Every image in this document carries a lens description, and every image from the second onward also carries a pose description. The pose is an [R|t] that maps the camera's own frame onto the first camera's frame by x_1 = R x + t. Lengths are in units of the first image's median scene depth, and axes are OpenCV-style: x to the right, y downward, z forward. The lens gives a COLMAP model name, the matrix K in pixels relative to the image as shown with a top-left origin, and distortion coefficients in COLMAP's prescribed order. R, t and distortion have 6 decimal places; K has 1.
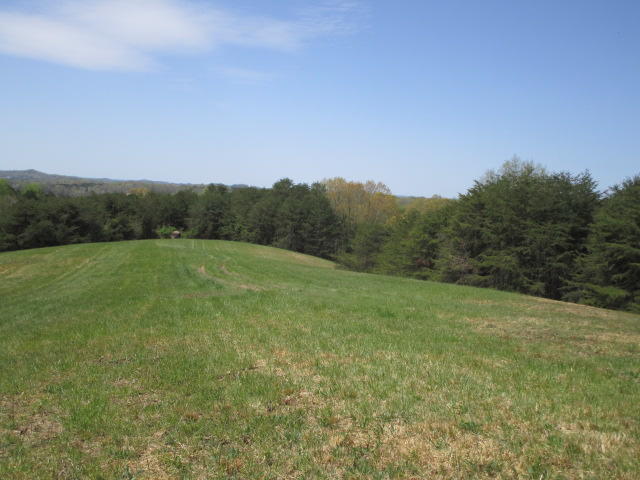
lens RADIAL K [[722.9, 0, 319.8], [0, 722.9, 240.2], [0, 0, 1]] dist [-0.018539, 0.000000]
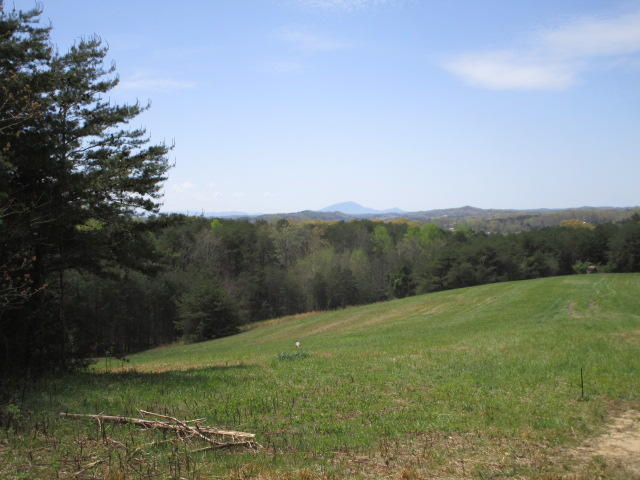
lens RADIAL K [[794.6, 0, 316.9], [0, 794.6, 273.4], [0, 0, 1]] dist [-0.007174, 0.000000]
pose [[0.837857, -0.044782, -0.544049, 0.078644], [0.044455, 0.998917, -0.013760, -0.004194], [0.544076, -0.012657, 0.838940, -0.126712]]
